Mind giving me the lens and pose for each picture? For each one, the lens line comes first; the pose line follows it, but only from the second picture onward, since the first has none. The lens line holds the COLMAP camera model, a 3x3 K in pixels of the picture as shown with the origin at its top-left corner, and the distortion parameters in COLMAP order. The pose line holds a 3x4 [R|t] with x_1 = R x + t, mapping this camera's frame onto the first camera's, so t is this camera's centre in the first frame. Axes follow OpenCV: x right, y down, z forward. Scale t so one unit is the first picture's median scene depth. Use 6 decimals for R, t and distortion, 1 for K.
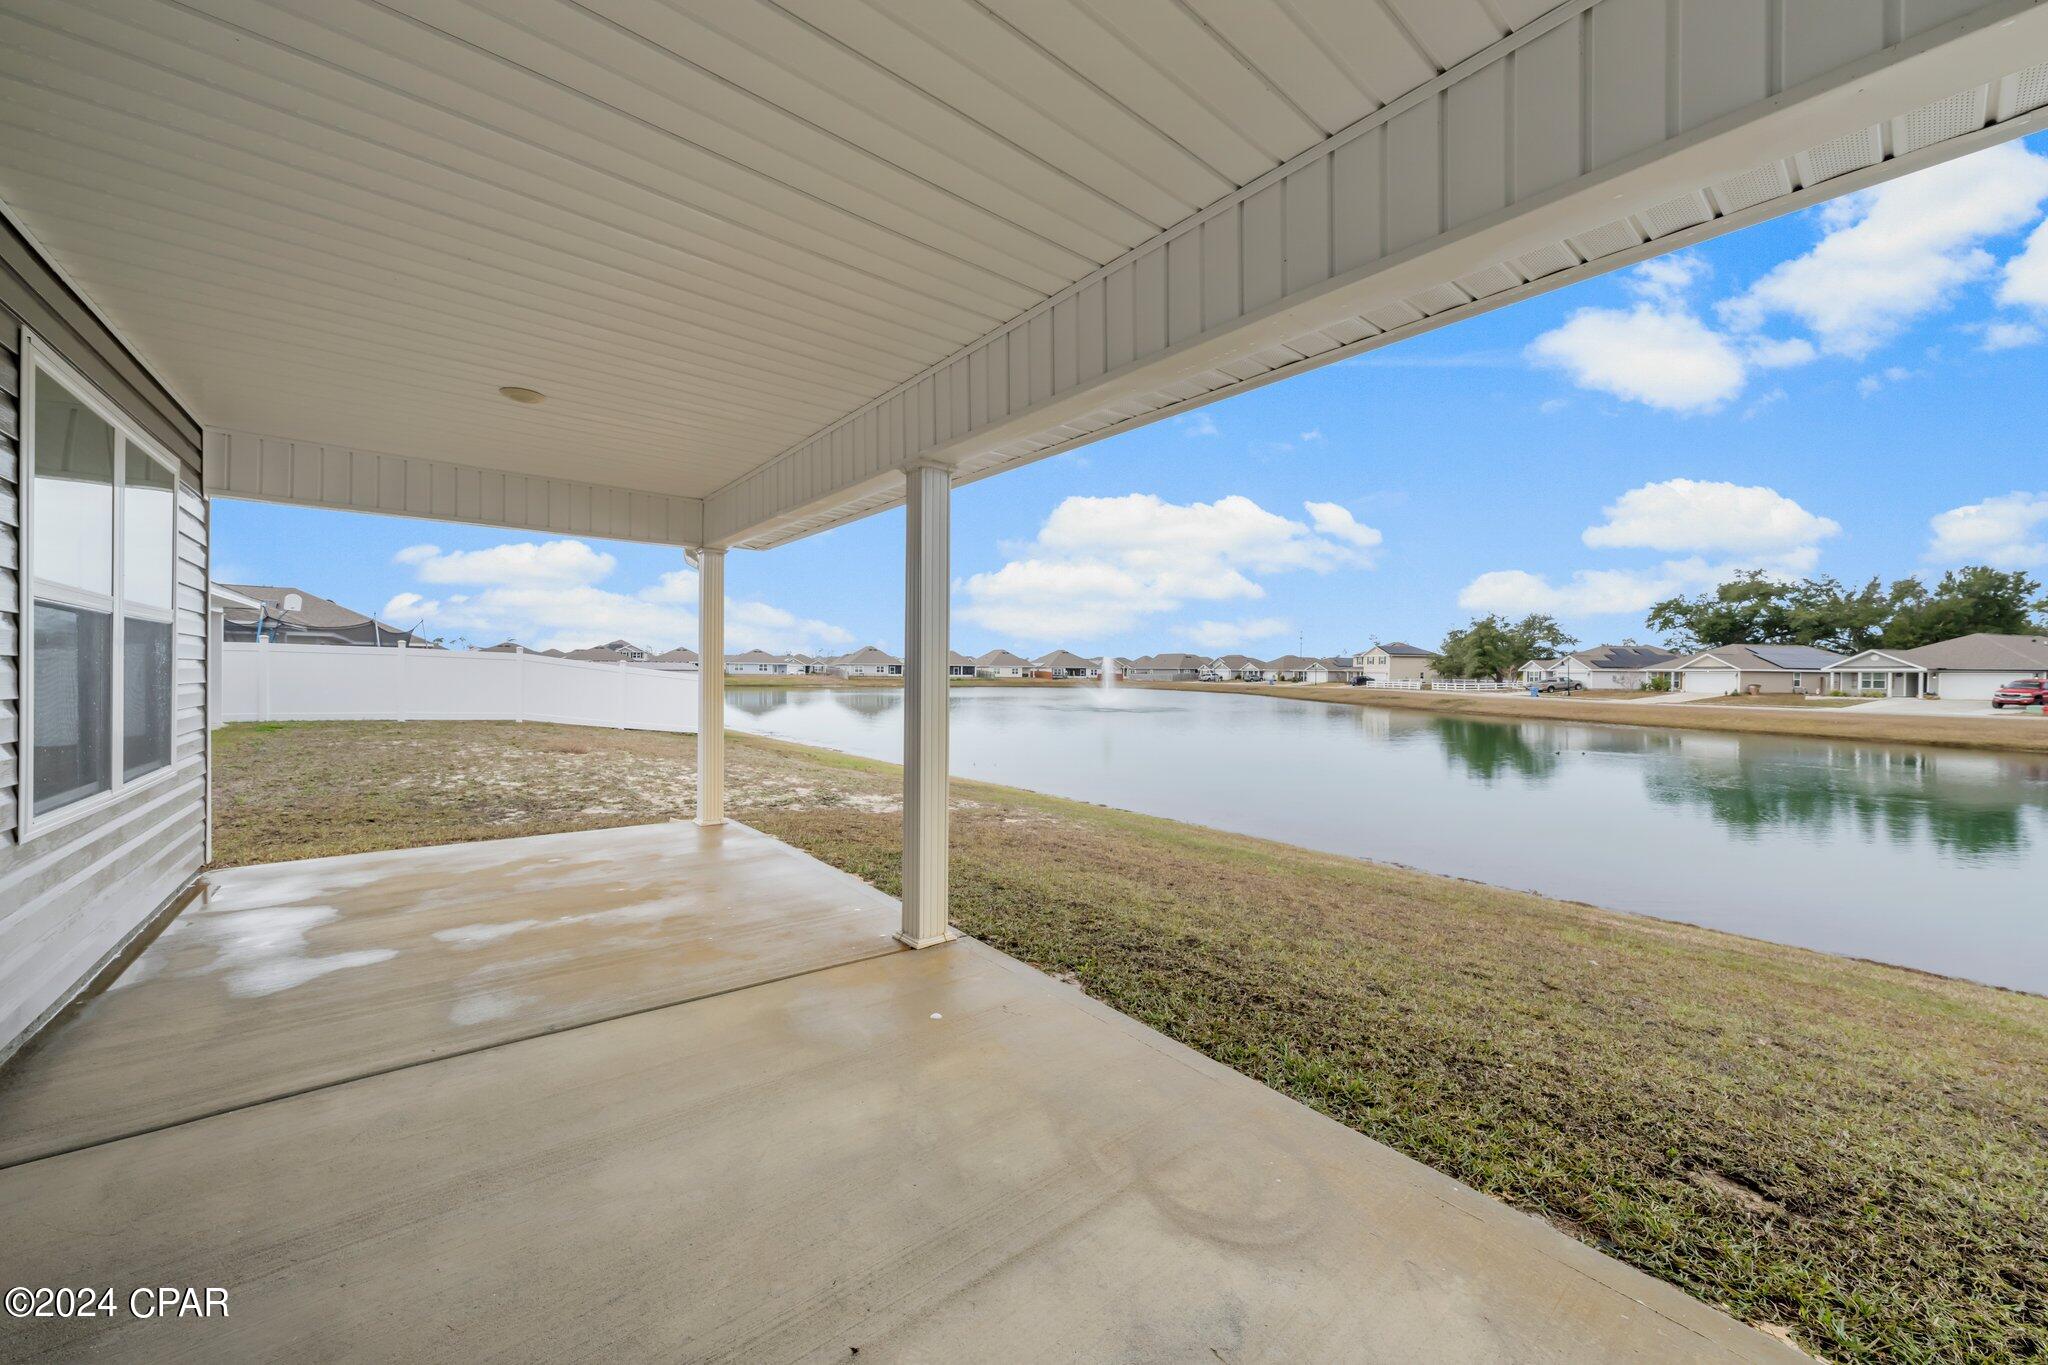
lens RADIAL K [[766.7, 0, 1011.0], [0, 766.7, 679.4], [0, 0, 1]] dist [-0.003839, -0.000409]
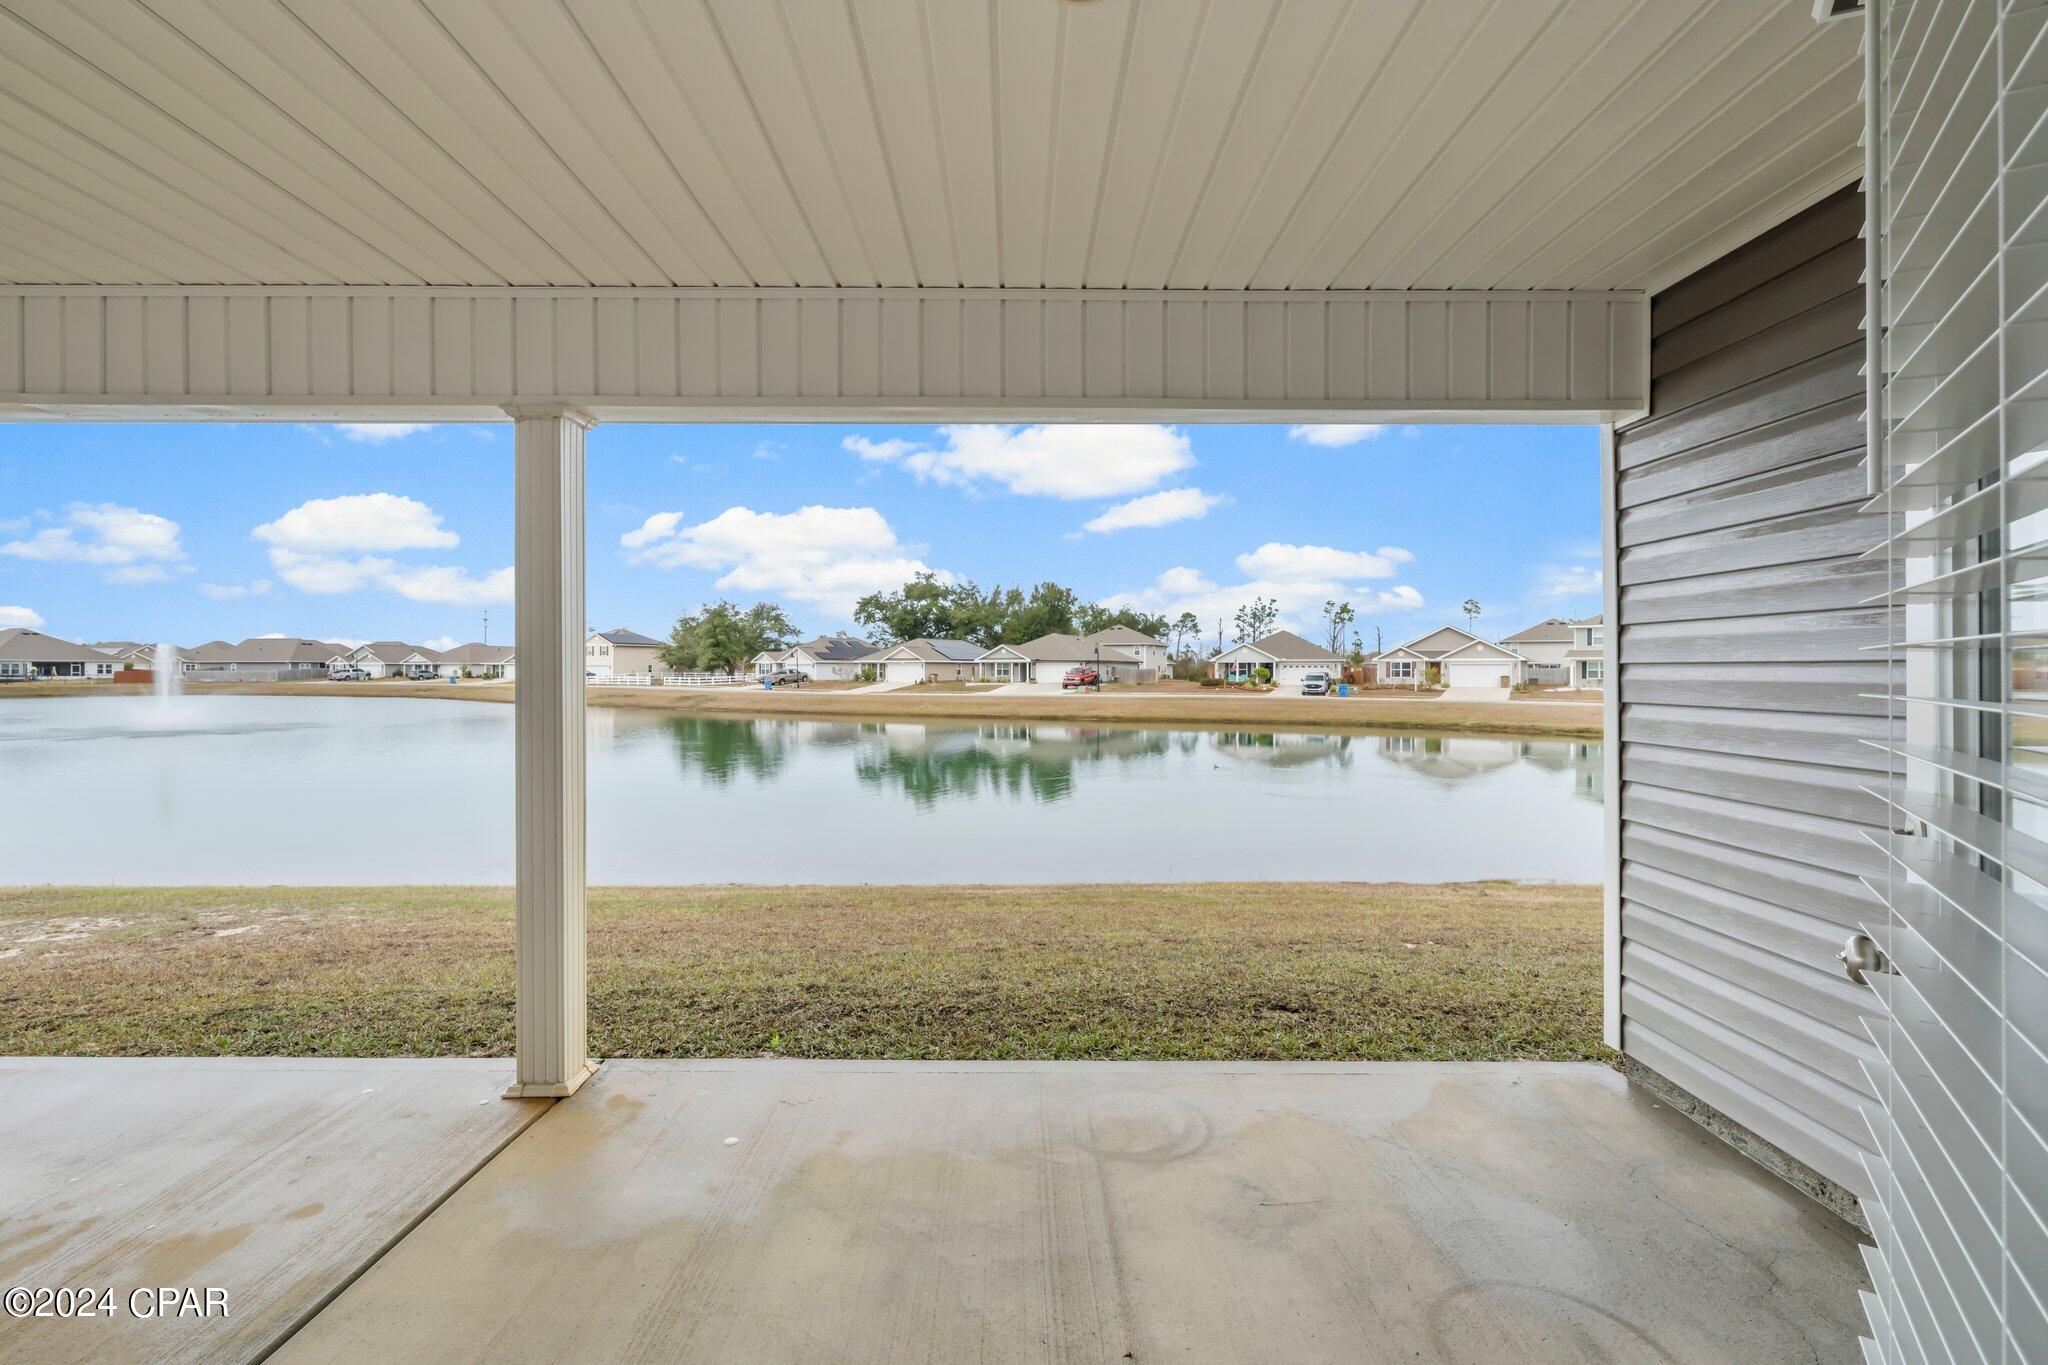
lens RADIAL K [[970.5, 0, 1018.9], [0, 970.5, 670.1], [0, 0, 1]] dist [-0.001804, -0.000367]
pose [[0.599563, -0.014170, 0.800202, -0.613749], [0.013384, 0.999881, 0.007678, -0.045471], [-0.800215, 0.006107, 0.599682, 0.131909]]
